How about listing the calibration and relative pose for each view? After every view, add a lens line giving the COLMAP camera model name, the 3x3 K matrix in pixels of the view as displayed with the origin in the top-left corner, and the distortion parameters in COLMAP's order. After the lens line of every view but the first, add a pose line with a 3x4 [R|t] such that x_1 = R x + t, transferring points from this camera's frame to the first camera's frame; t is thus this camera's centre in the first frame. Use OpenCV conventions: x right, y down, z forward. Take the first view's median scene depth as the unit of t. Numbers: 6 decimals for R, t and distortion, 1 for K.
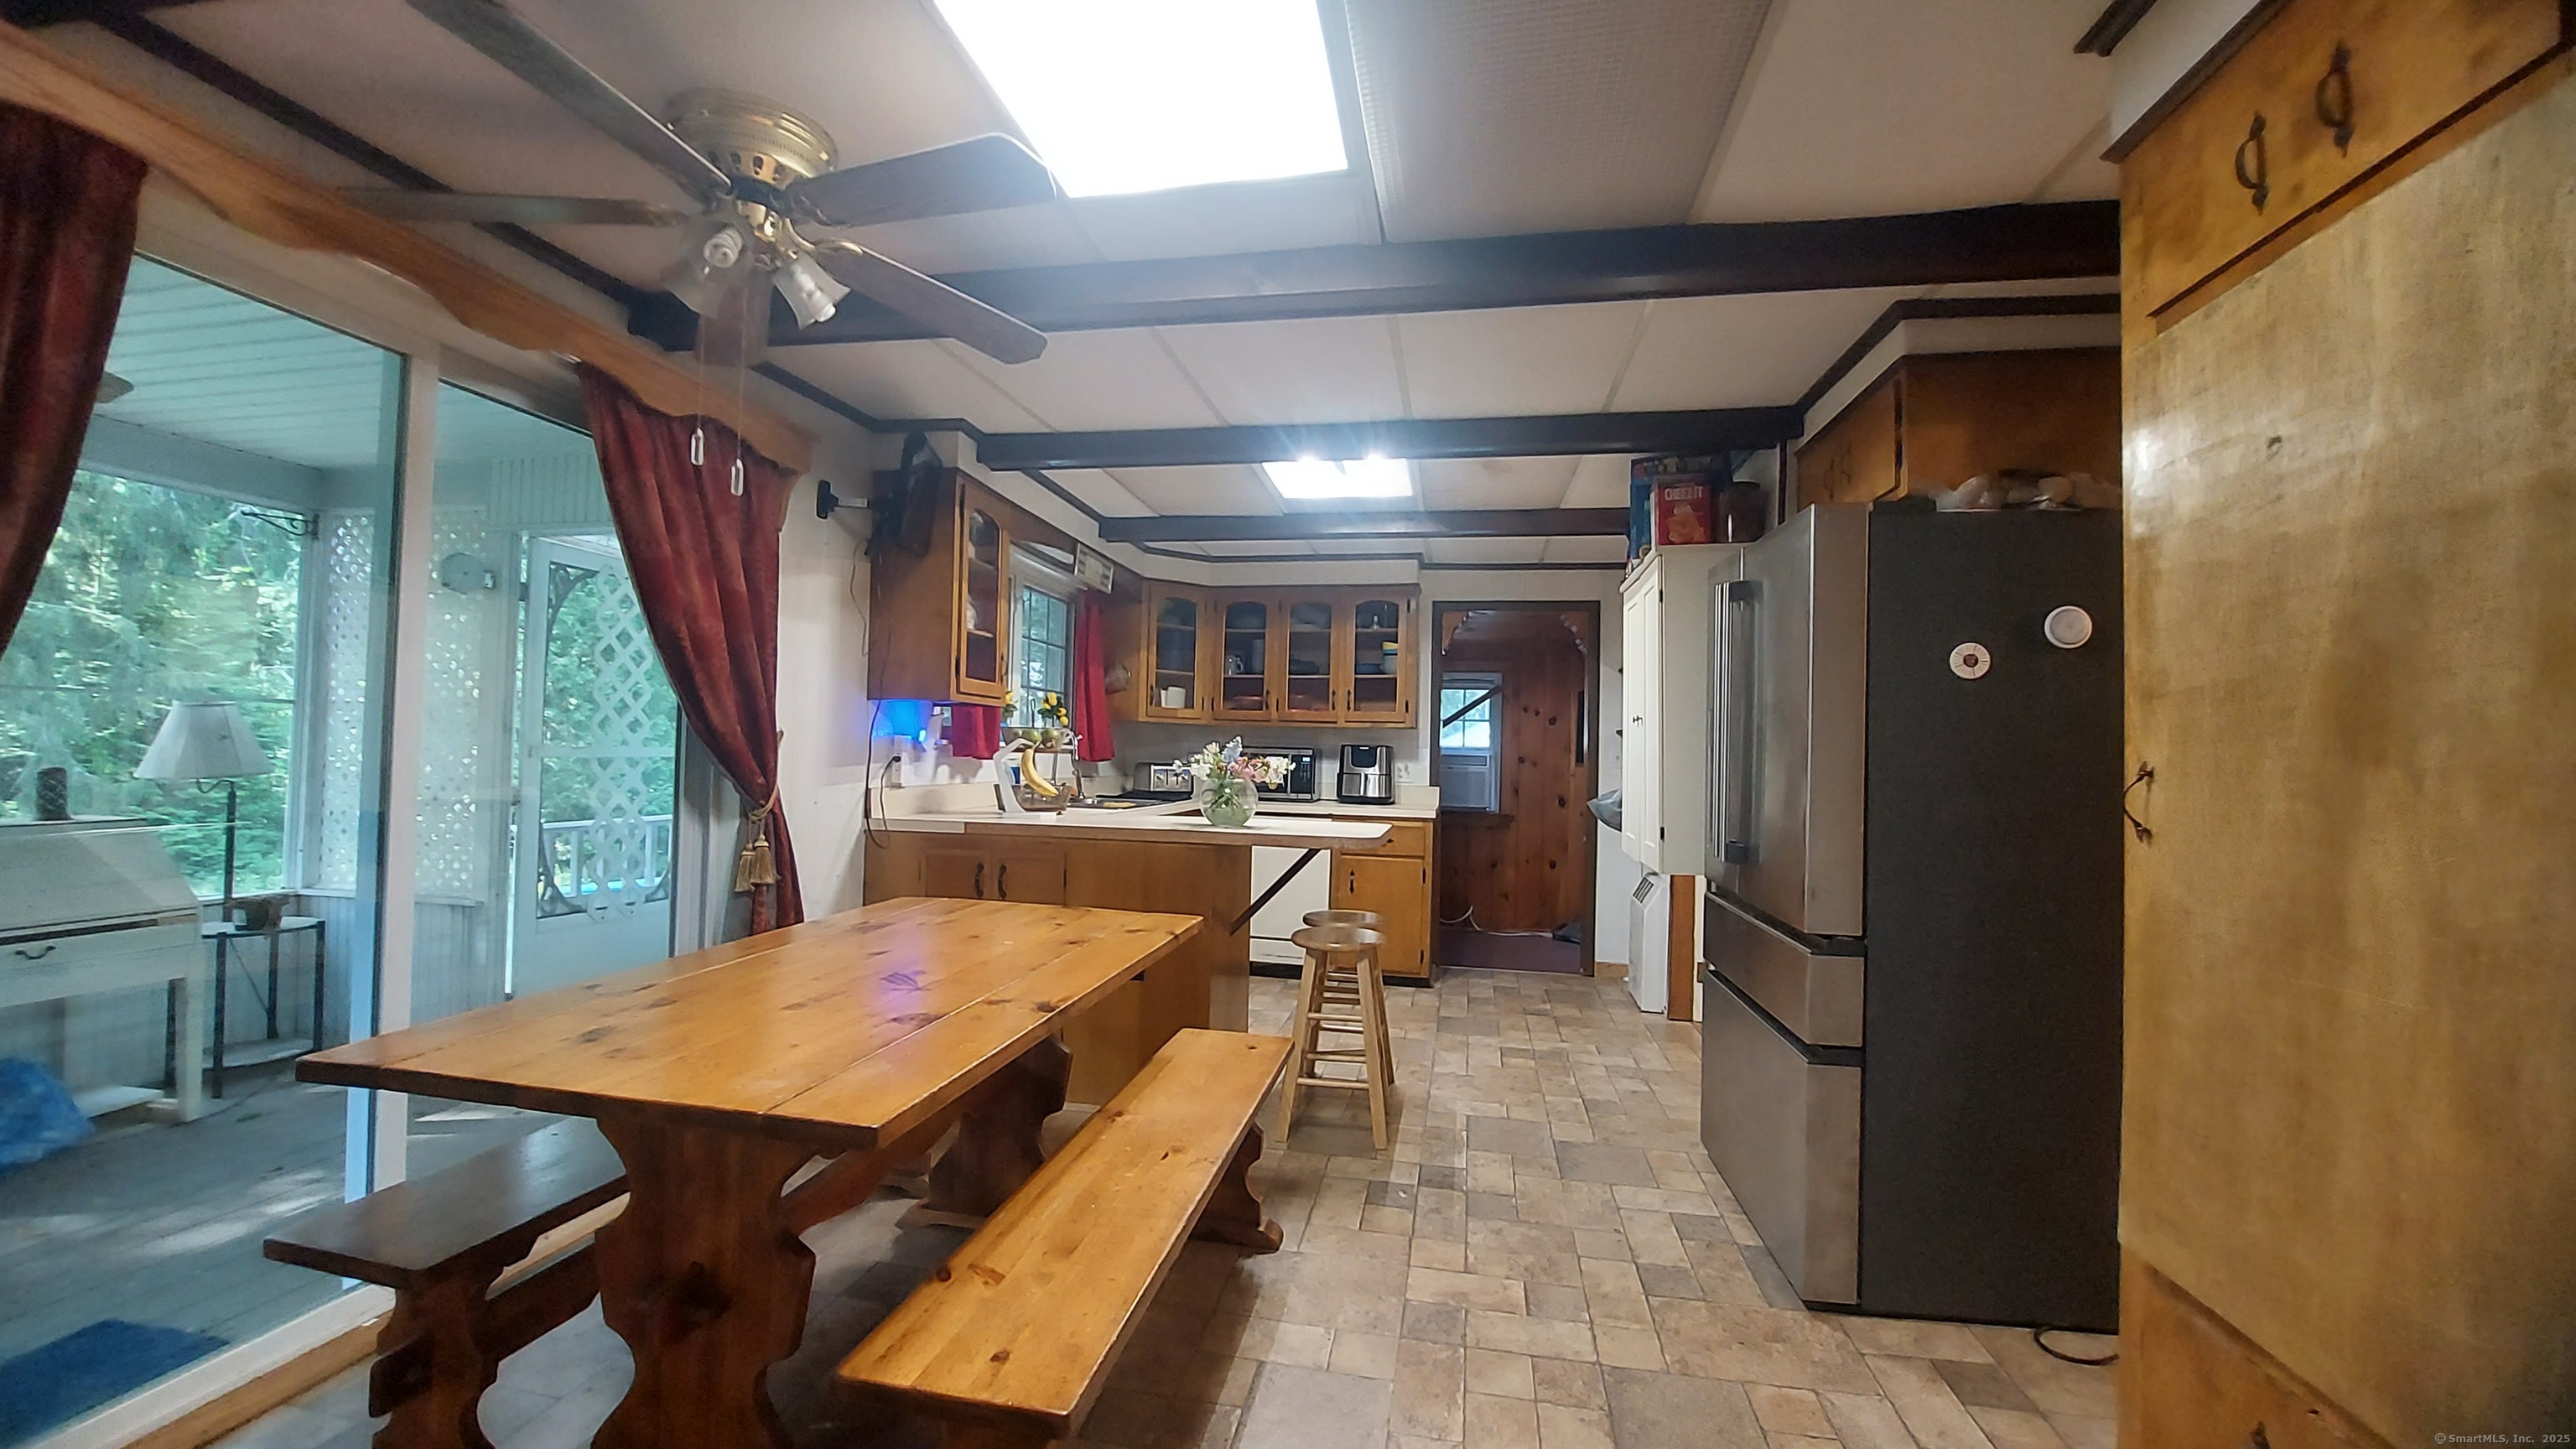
lens RADIAL K [[1030.4, 0, 1268.7], [0, 1030.4, 730.0], [0, 0, 1]] dist [-0.017330, -0.000134]
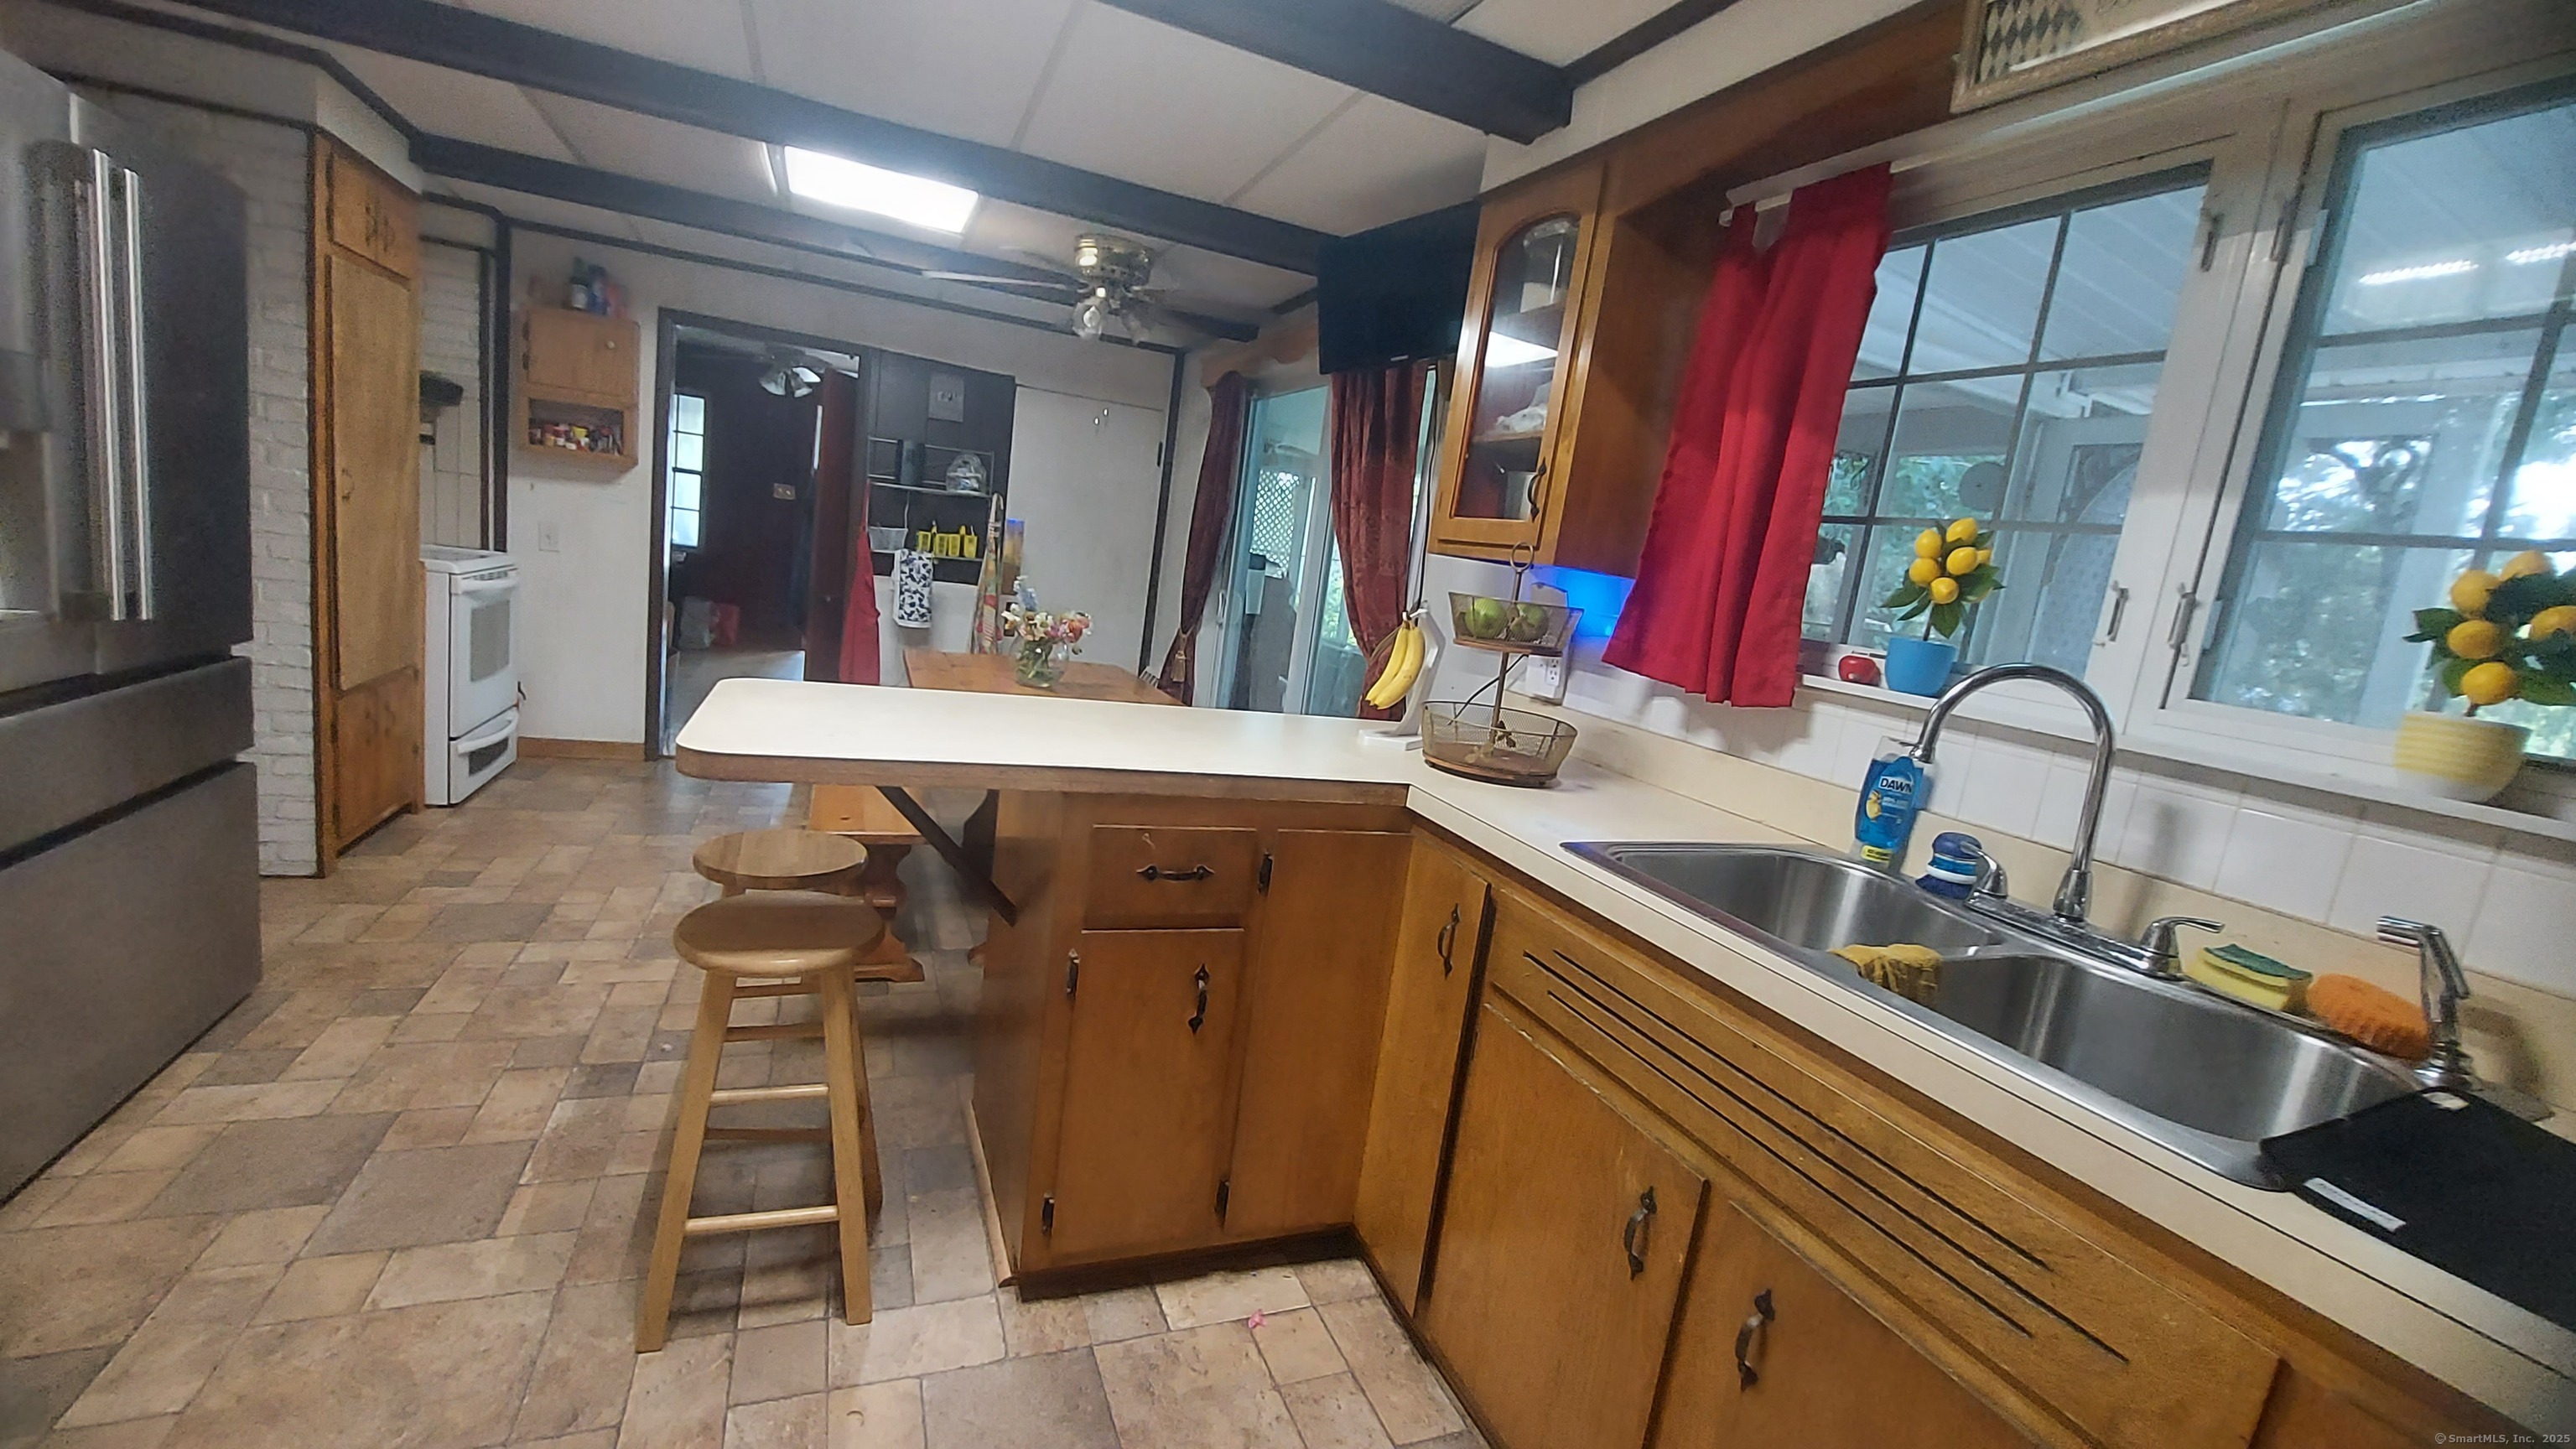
lens RADIAL K [[1030.4, 0, 1268.7], [0, 1030.4, 730.0], [0, 0, 1]] dist [-0.017330, -0.000134]
pose [[-0.826797, -0.036836, -0.561293, 0.196211], [-0.133511, 0.982190, 0.132207, 0.013134], [0.546427, 0.184247, -0.816989, 1.853704]]
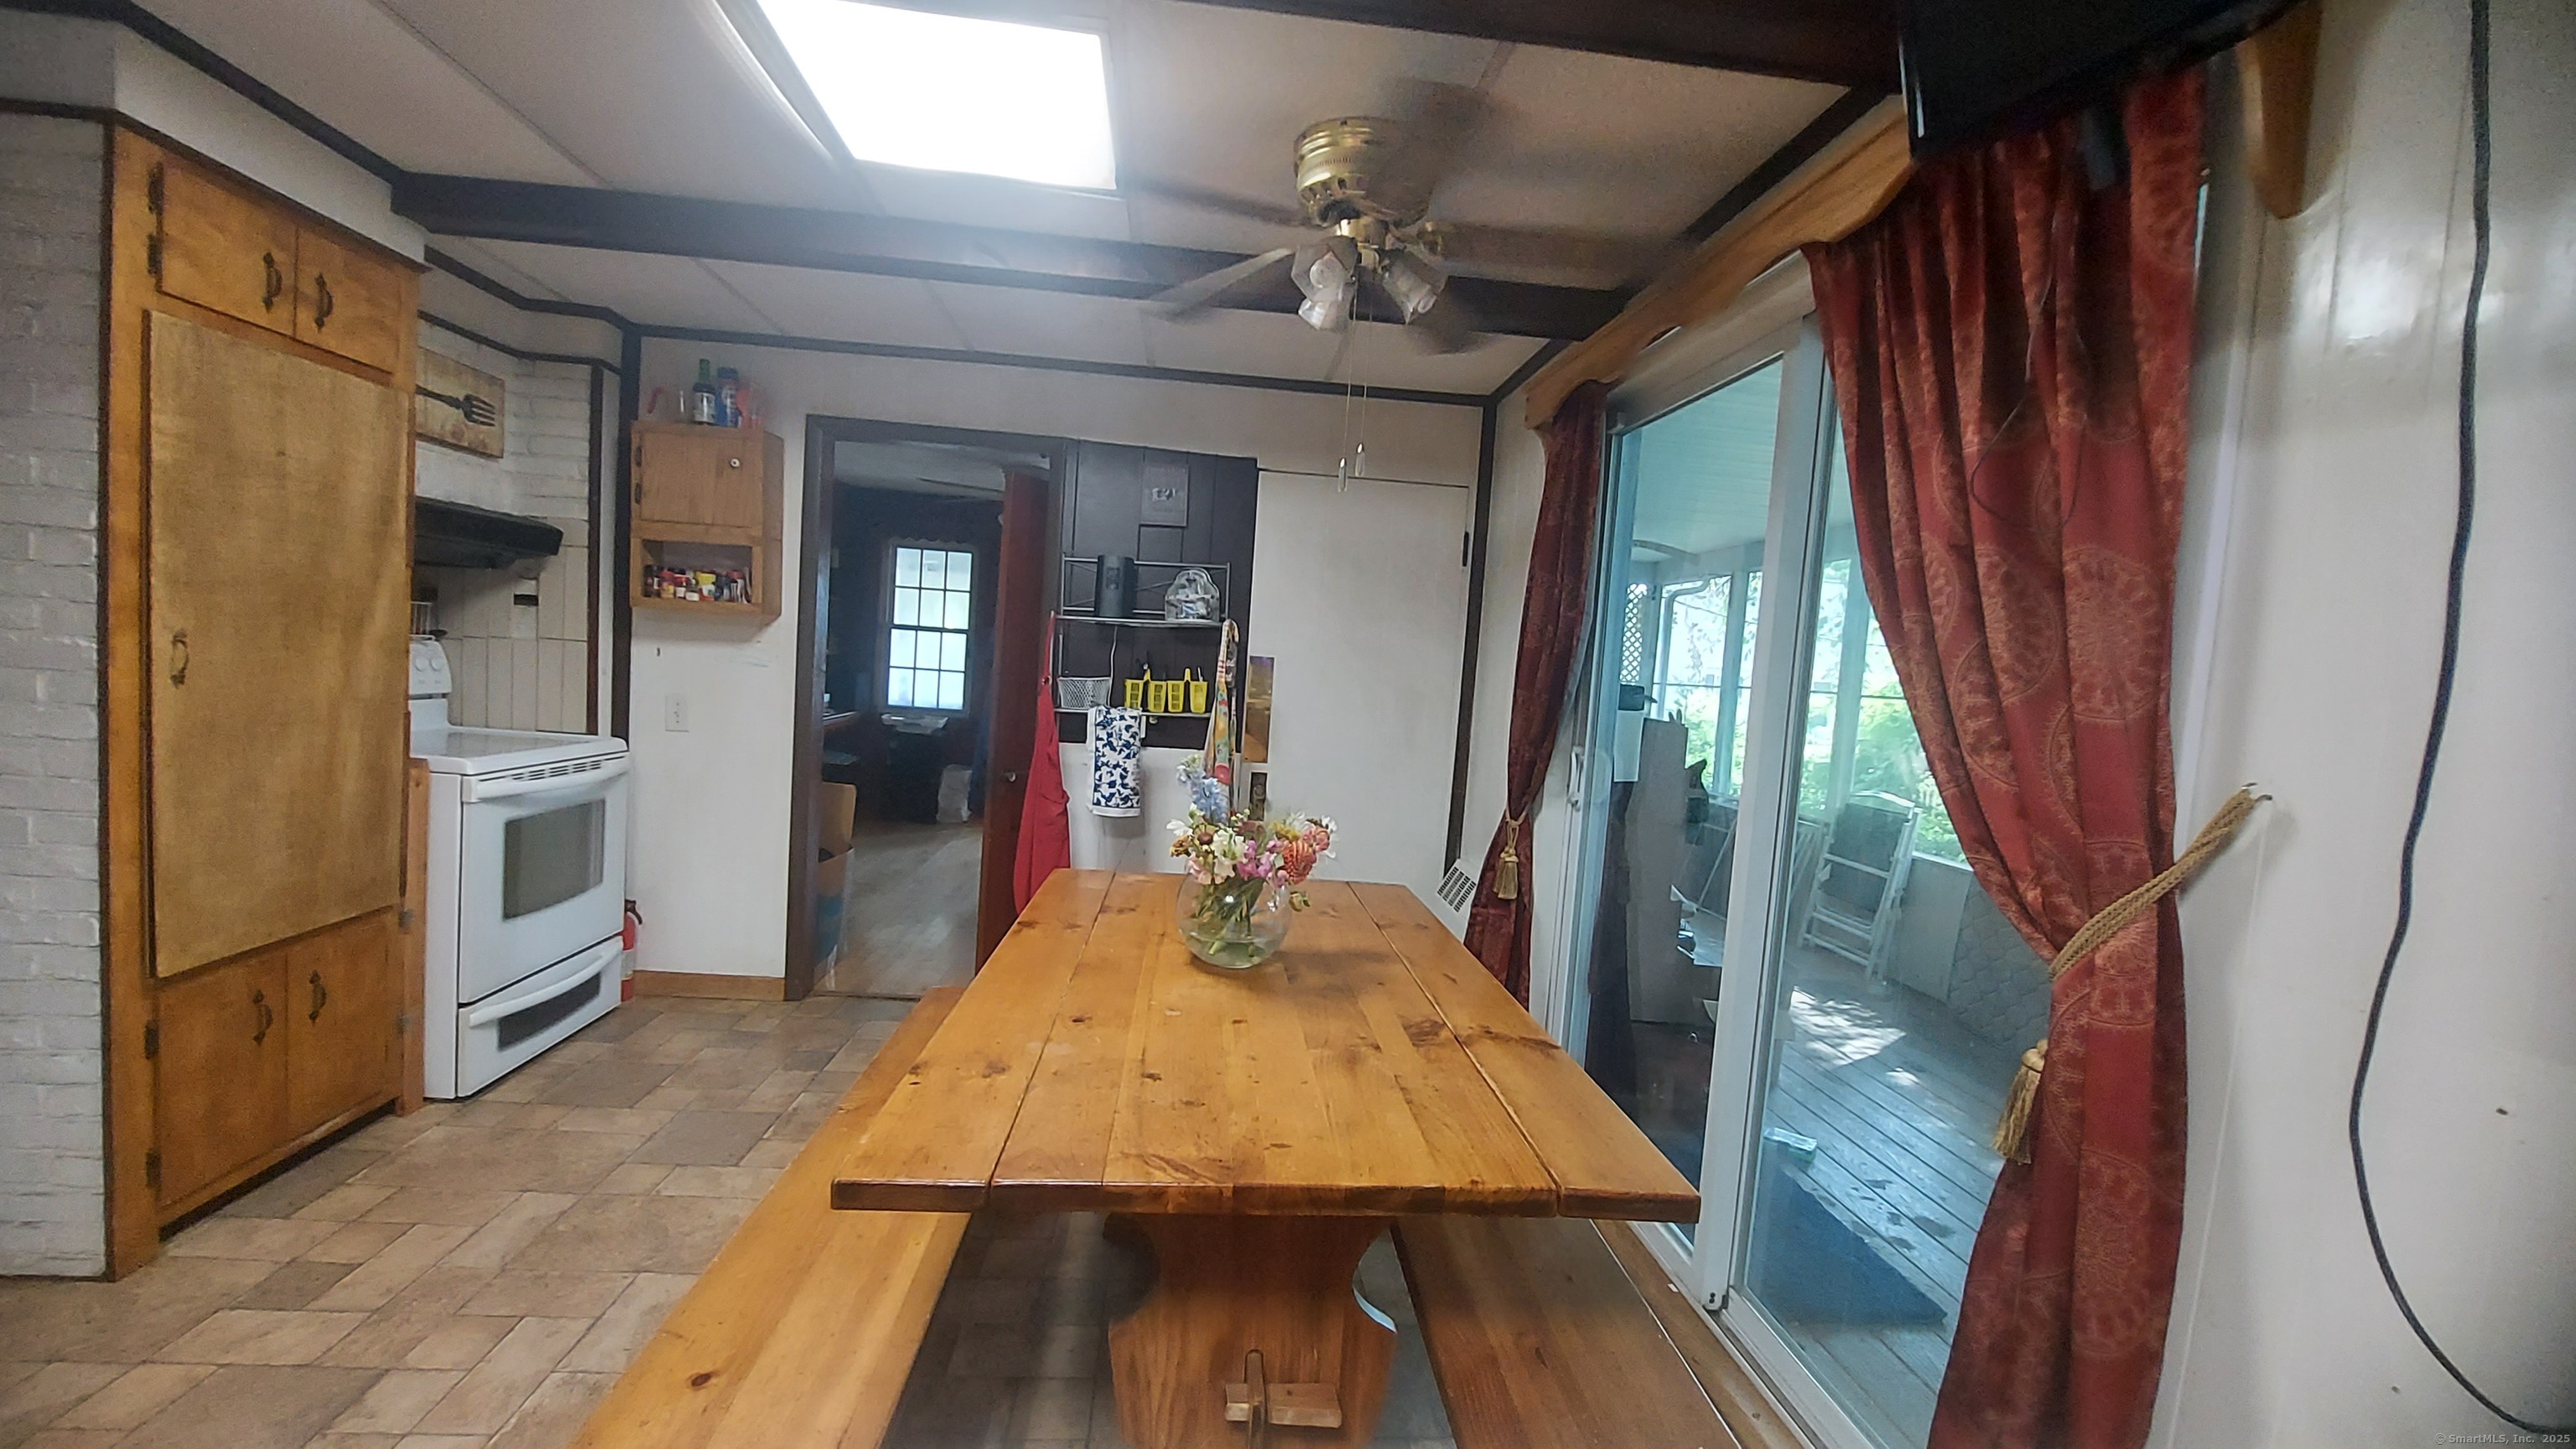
lens RADIAL K [[1030.4, 0, 1268.7], [0, 1030.4, 730.0], [0, 0, 1]] dist [-0.017330, -0.000134]
pose [[-0.957561, -0.069855, -0.279638, -0.092656], [-0.082704, 0.995980, 0.034402, -0.004266], [0.276110, 0.056070, -0.959489, 1.301689]]
